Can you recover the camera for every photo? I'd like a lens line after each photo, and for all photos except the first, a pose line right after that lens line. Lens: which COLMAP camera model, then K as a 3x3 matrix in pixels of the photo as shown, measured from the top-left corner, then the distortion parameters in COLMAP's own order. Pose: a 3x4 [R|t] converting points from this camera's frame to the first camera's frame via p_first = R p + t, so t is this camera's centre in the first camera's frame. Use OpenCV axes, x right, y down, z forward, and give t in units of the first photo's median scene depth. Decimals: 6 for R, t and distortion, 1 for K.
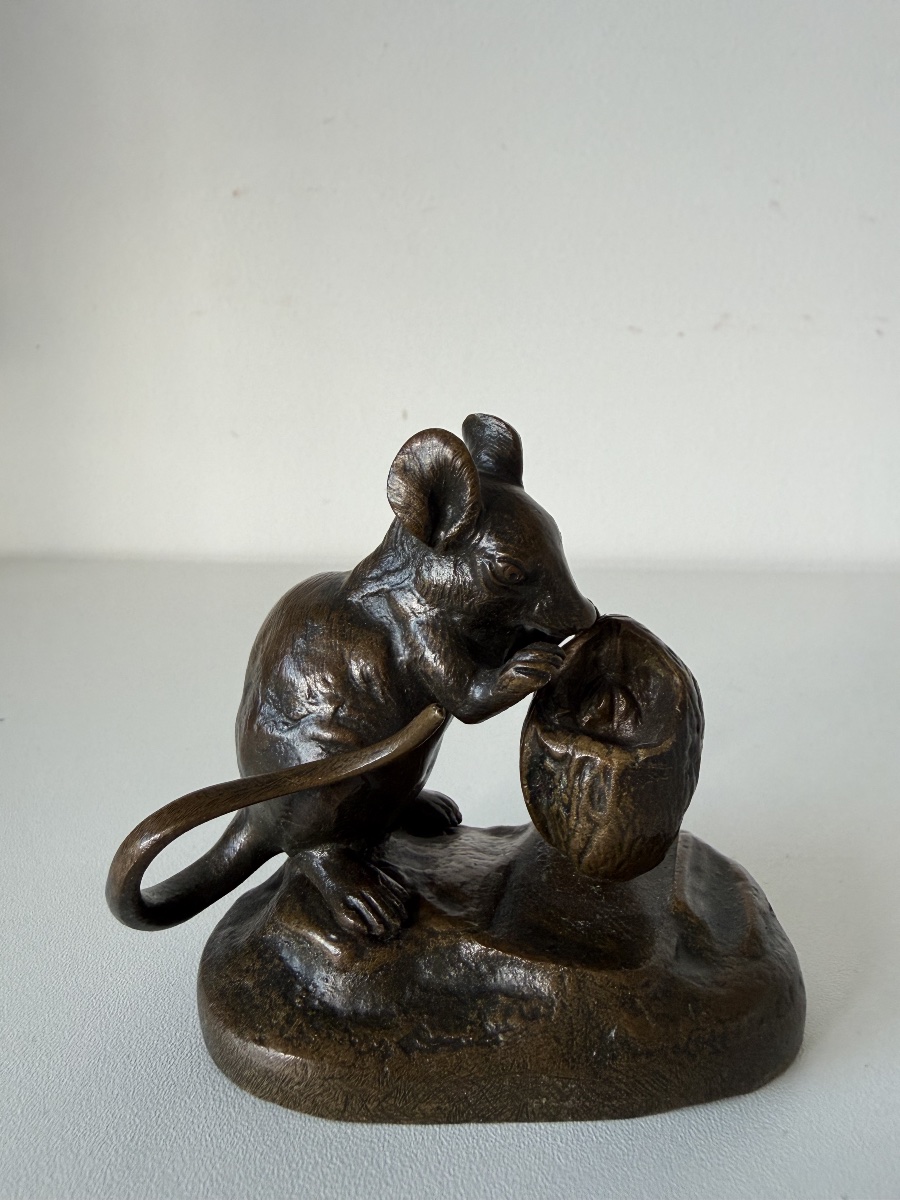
lens RADIAL K [[859.0, 0, 450.9], [0, 859.0, 544.6], [0, 0, 1]] dist [0.012175, -0.003888]
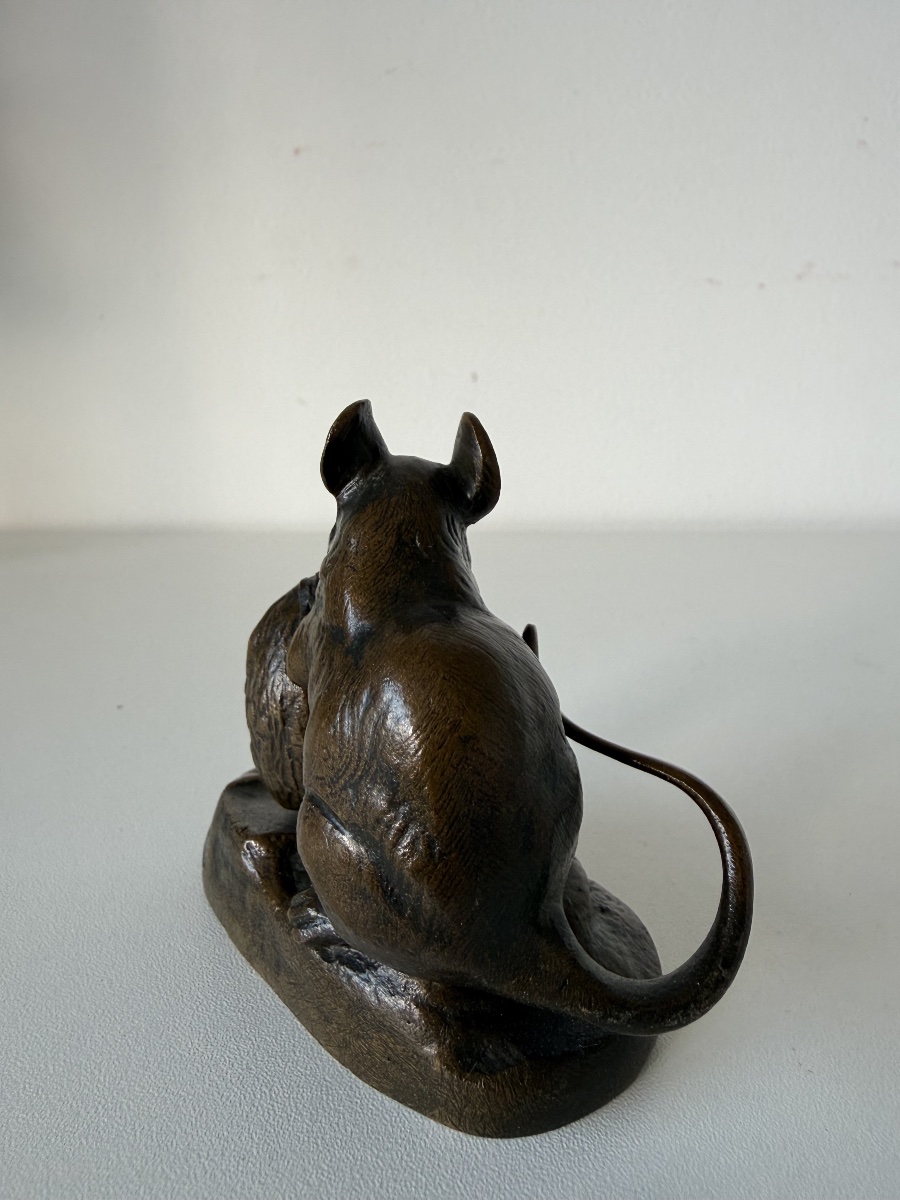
lens RADIAL K [[859.0, 0, 443.5], [0, 859.0, 537.3], [0, 0, 1]] dist [0.012175, -0.003888]
pose [[0.999167, -0.016408, -0.037359, -0.227216], [0.018005, 0.998921, 0.042809, -0.051828], [0.036616, -0.043446, 0.998385, 0.081897]]
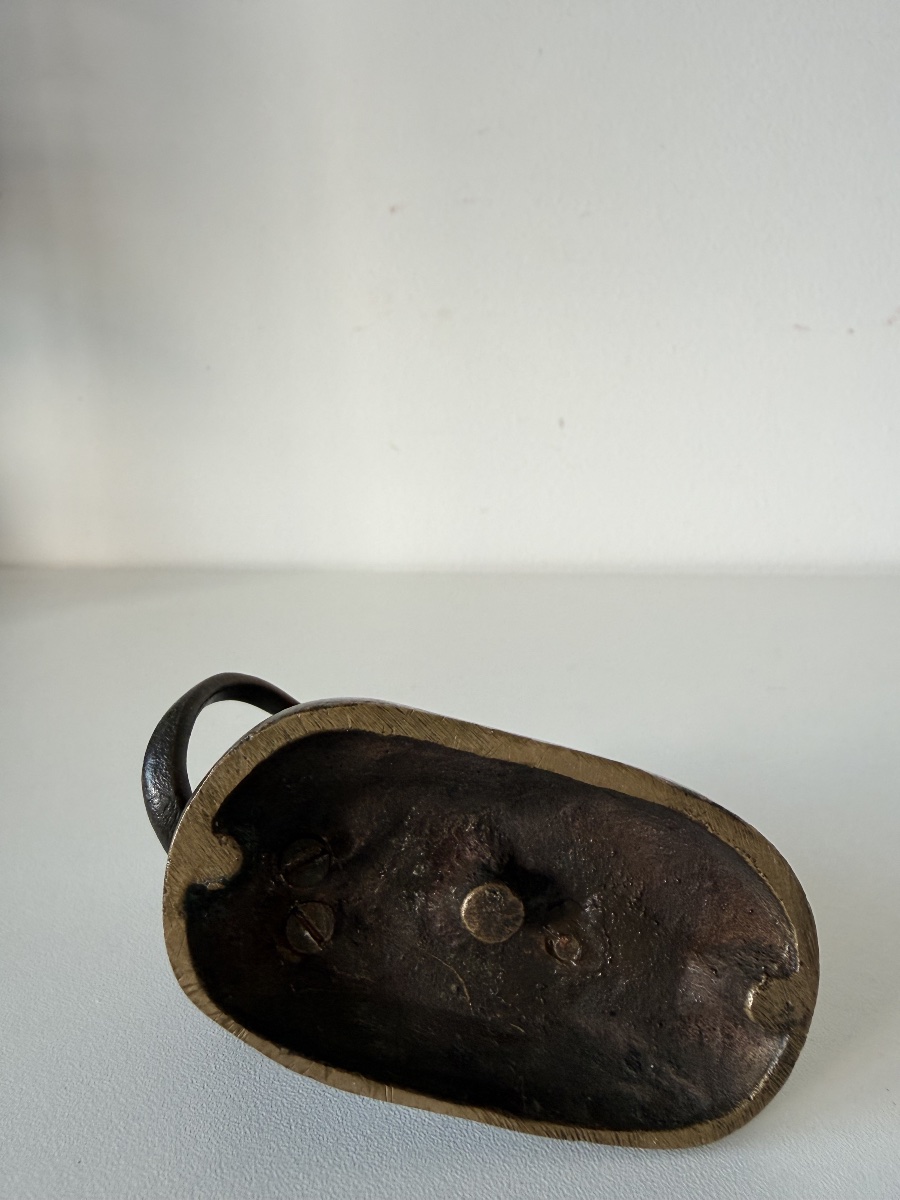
lens RADIAL K [[859.0, 0, 448.7], [0, 859.0, 550.5], [0, 0, 1]] dist [0.012175, -0.003888]
pose [[0.993094, -0.008612, -0.117005, -0.278481], [0.011161, 0.999714, 0.021147, -0.105412], [0.116790, -0.022307, 0.992906, -0.042584]]
